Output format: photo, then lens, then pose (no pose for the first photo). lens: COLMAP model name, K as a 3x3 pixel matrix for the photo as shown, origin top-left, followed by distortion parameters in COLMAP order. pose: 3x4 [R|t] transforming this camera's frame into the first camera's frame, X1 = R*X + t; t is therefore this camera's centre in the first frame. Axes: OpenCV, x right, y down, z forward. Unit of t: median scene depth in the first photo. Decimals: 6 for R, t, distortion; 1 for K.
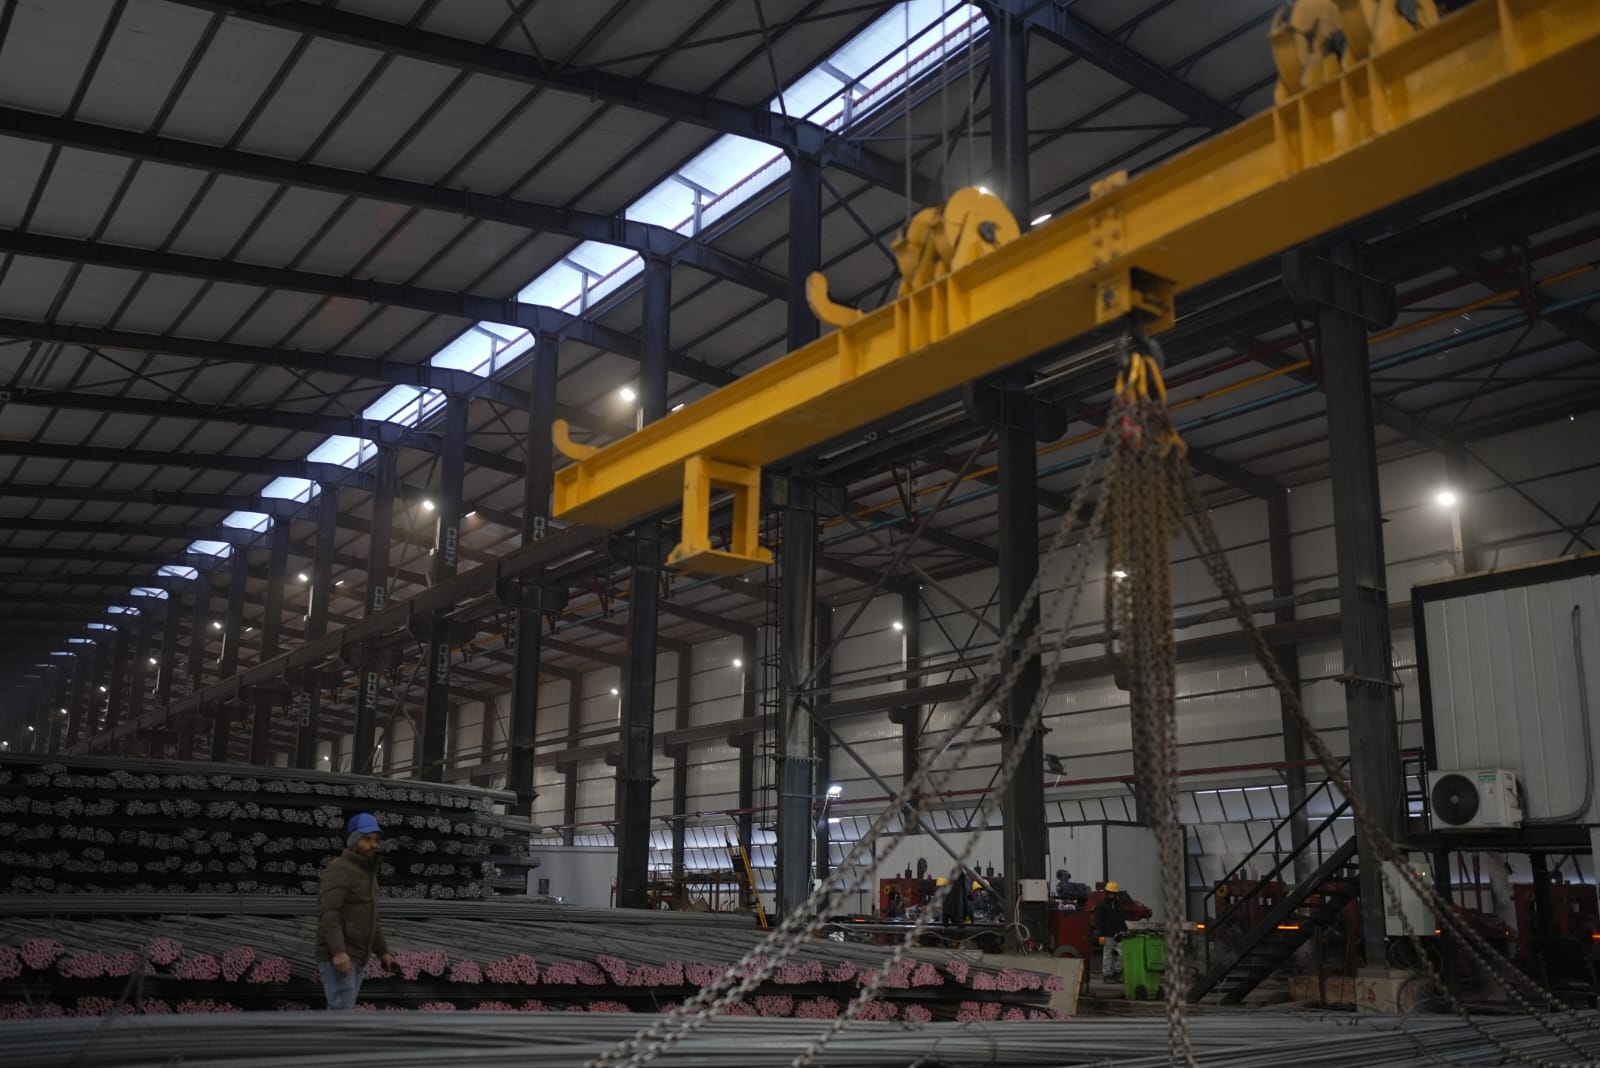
lens RADIAL K [[1658.5, 0, 800.0], [0, 1658.5, 534.0], [0, 0, 1]] dist [-0.017865, 0.114644]
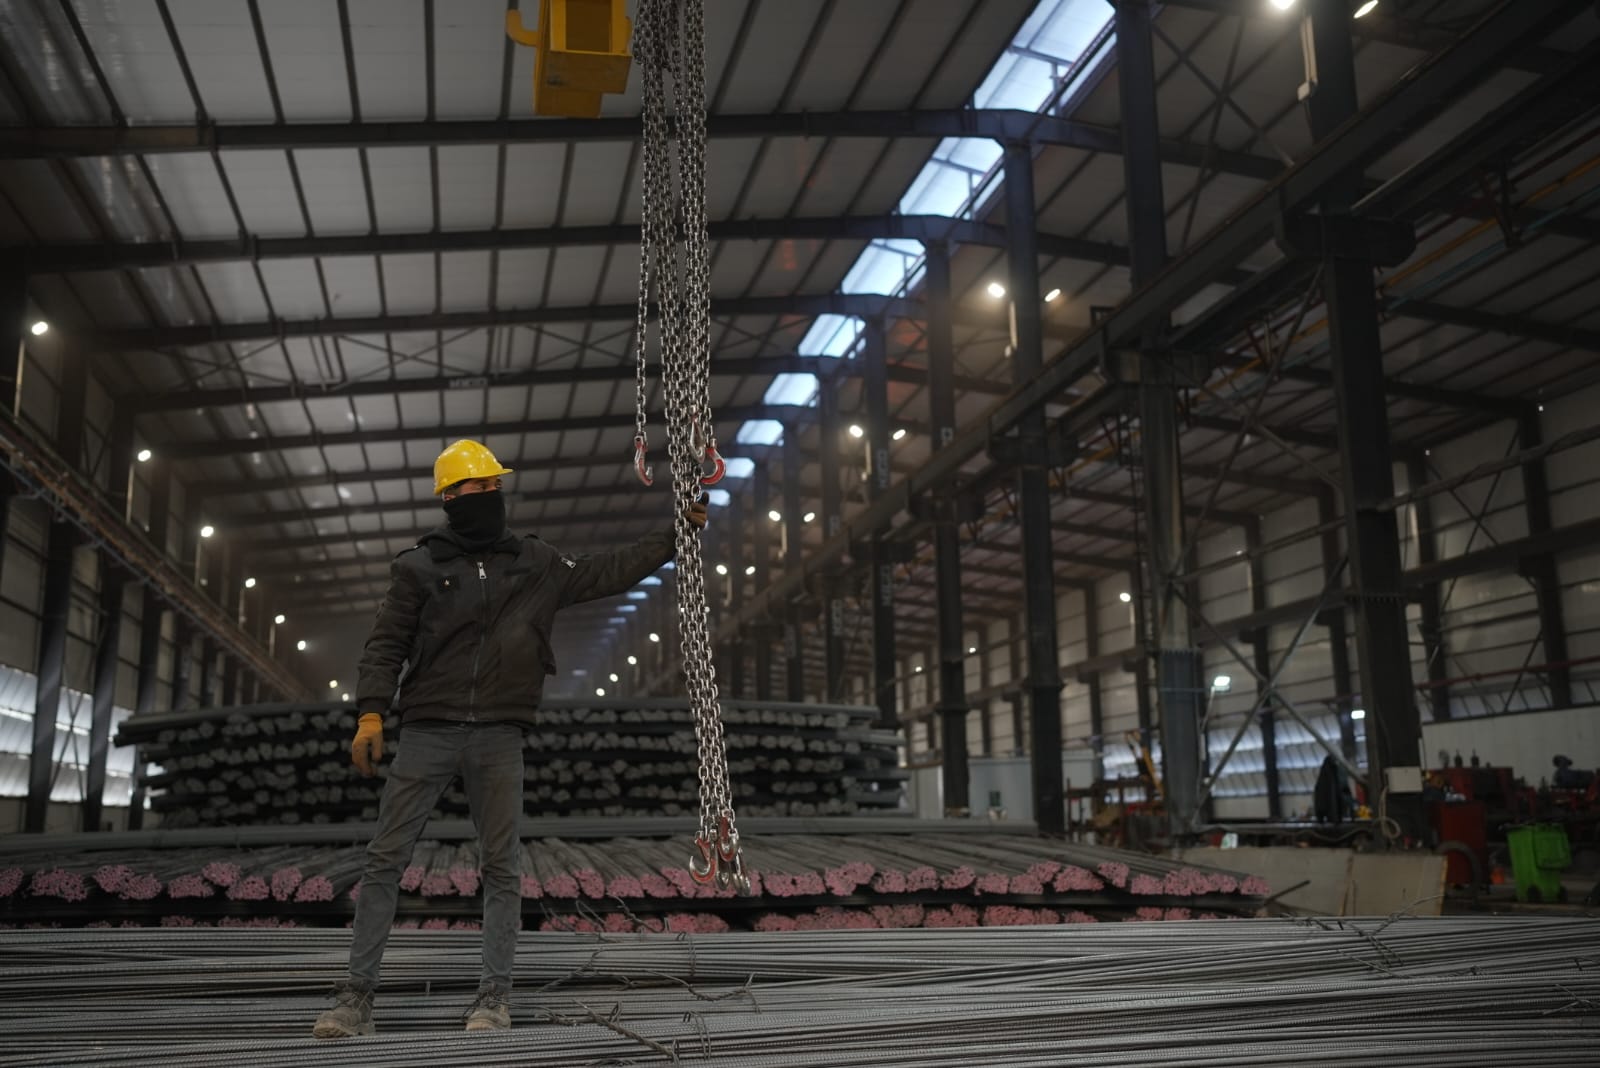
lens RADIAL K [[1658.5, 0, 800.0], [0, 1658.5, 534.0], [0, 0, 1]] dist [-0.017865, 0.114644]
pose [[0.915983, -0.104532, -0.387361, 0.194000], [0.123371, 0.992070, 0.024016, 0.024715], [0.381778, -0.069787, 0.921615, 0.077641]]
